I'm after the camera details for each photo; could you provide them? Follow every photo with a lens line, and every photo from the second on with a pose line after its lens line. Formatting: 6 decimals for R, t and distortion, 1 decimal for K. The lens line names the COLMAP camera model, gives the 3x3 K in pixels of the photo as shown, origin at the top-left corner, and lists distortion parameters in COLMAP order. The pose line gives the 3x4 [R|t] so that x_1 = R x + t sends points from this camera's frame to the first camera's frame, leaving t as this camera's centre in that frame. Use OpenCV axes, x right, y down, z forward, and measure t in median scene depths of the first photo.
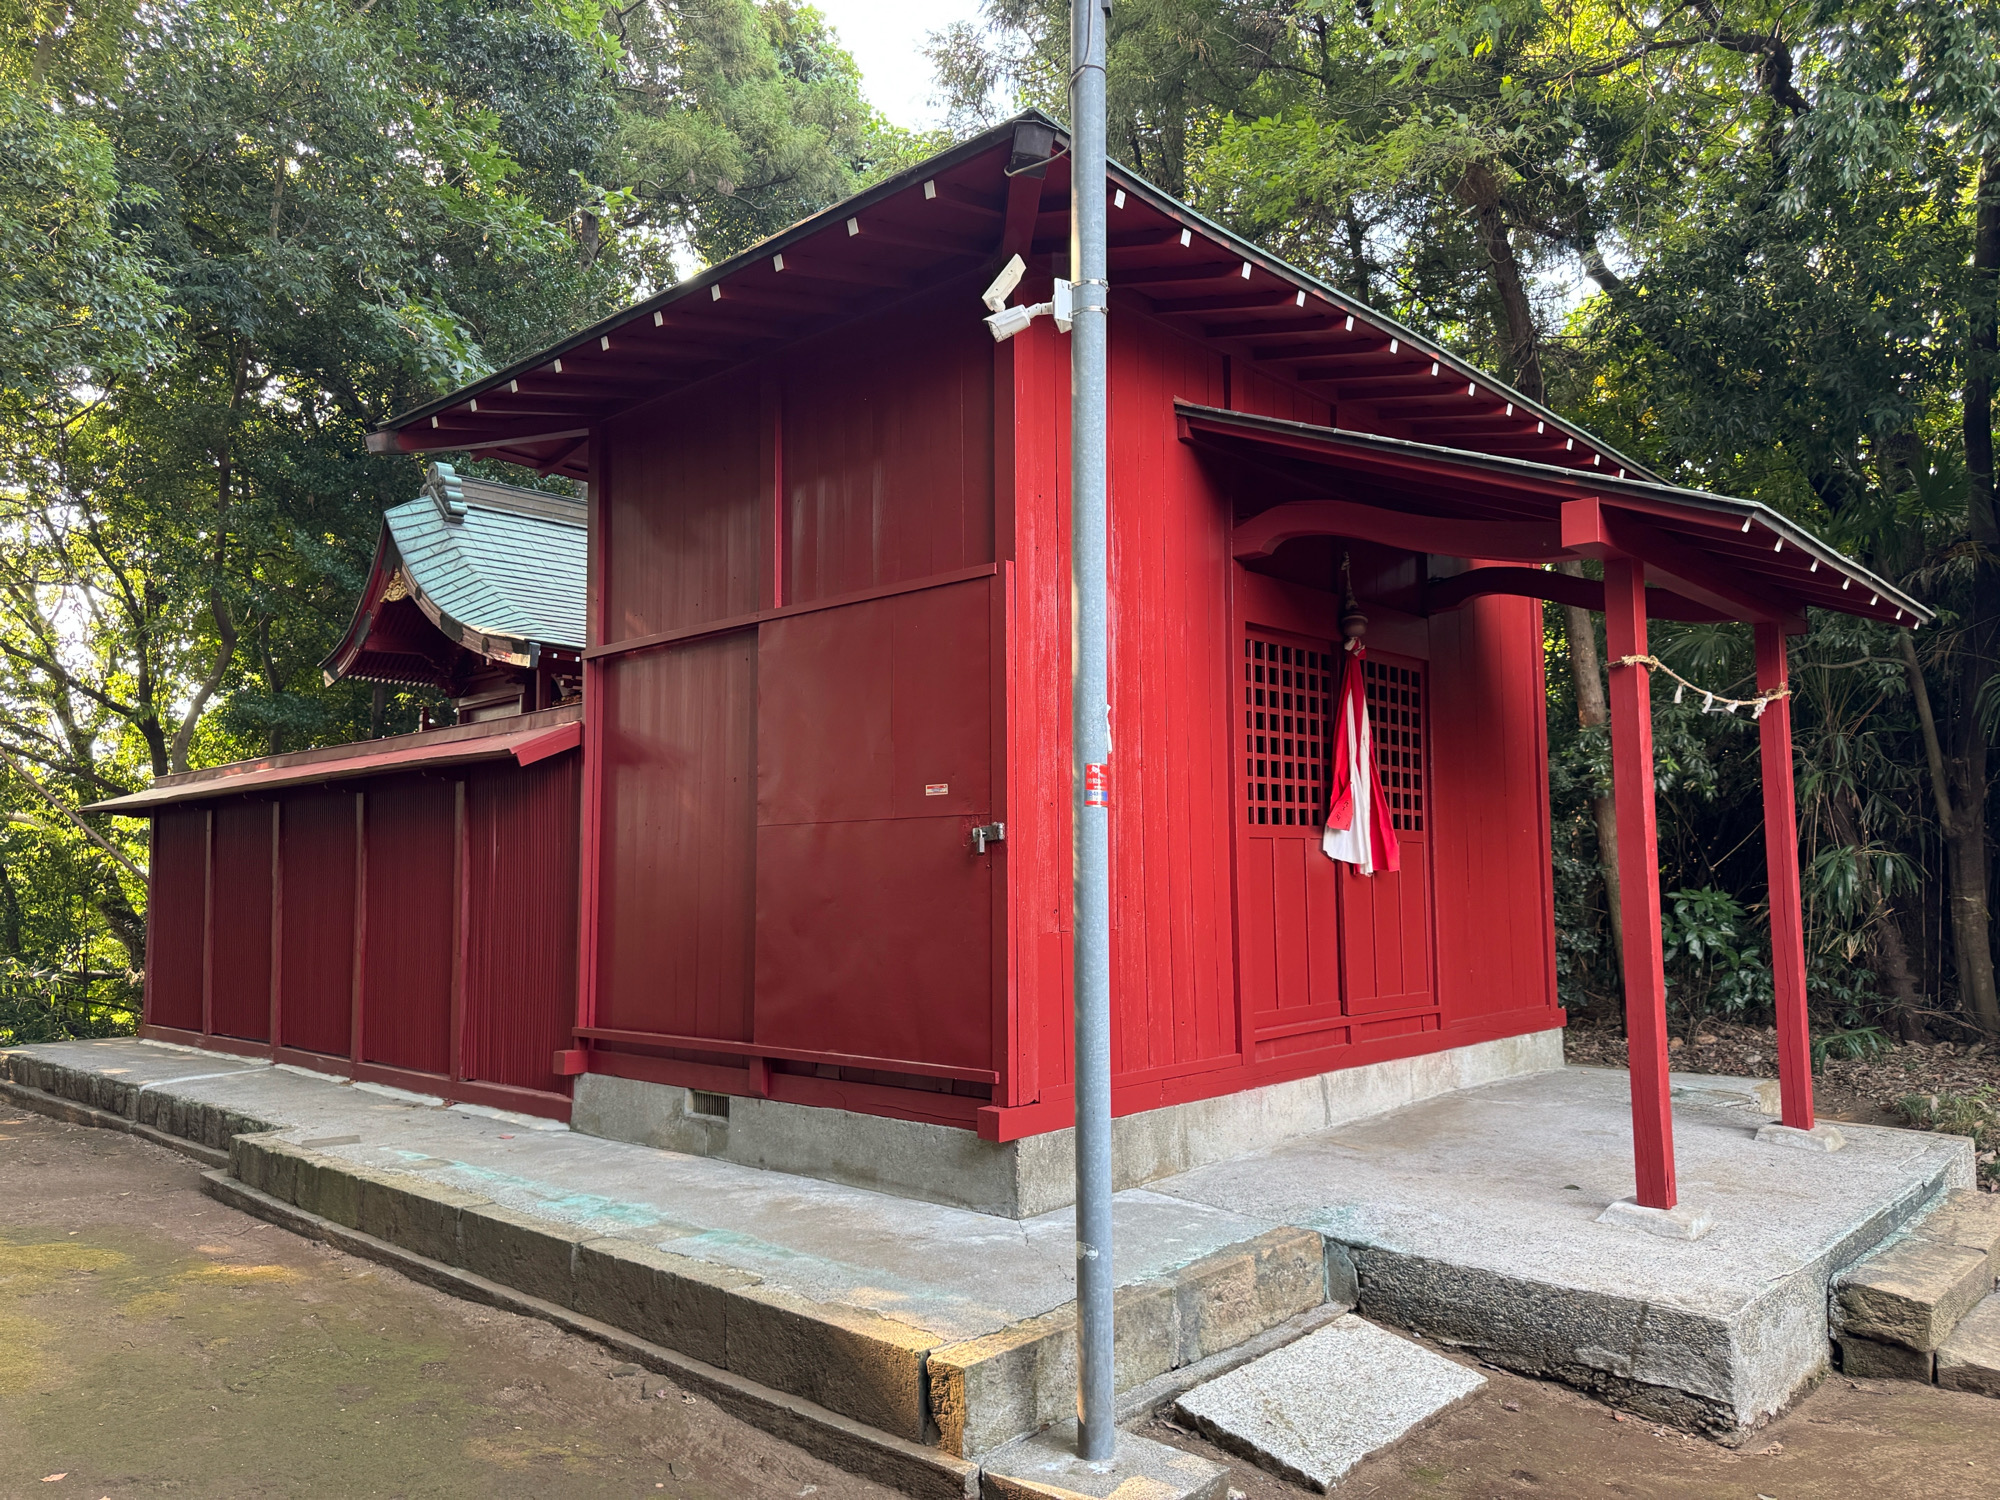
lens RADIAL K [[1413.7, 0, 996.4], [0, 1413.7, 752.4], [0, 0, 1]] dist [0.003923, -0.004044]
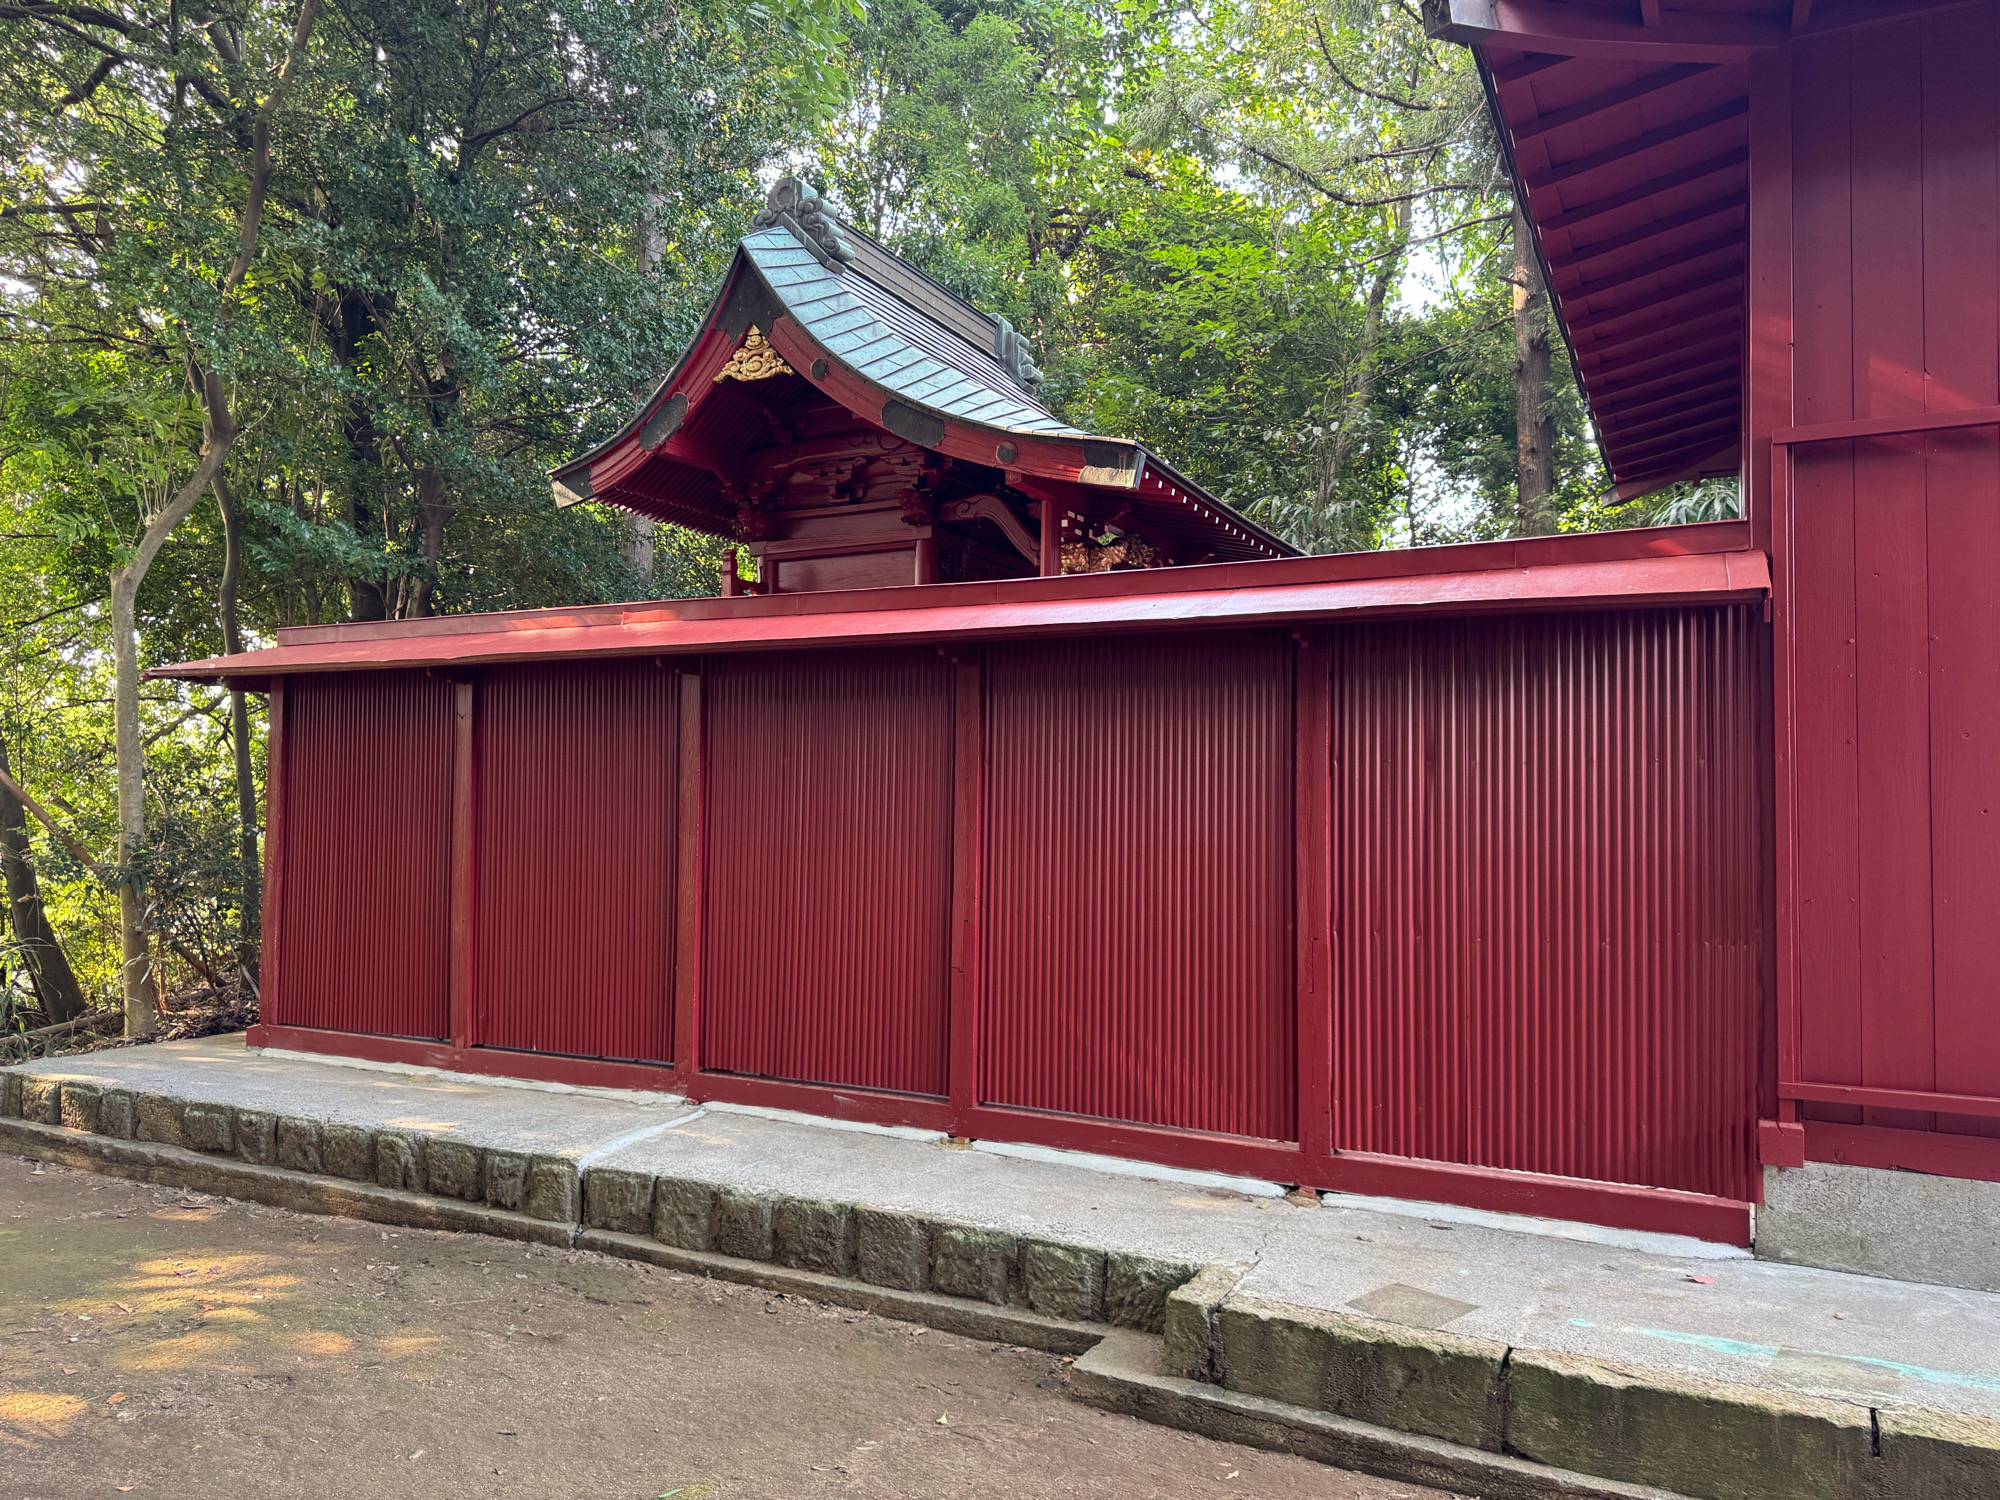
lens RADIAL K [[1413.7, 0, 1001.6], [0, 1413.7, 753.7], [0, 0, 1]] dist [0.003923, -0.004044]
pose [[0.962462, 0.044843, 0.267688, -0.769638], [-0.055760, 0.997888, 0.033315, 0.059334], [-0.265629, -0.046991, 0.962929, 0.539067]]
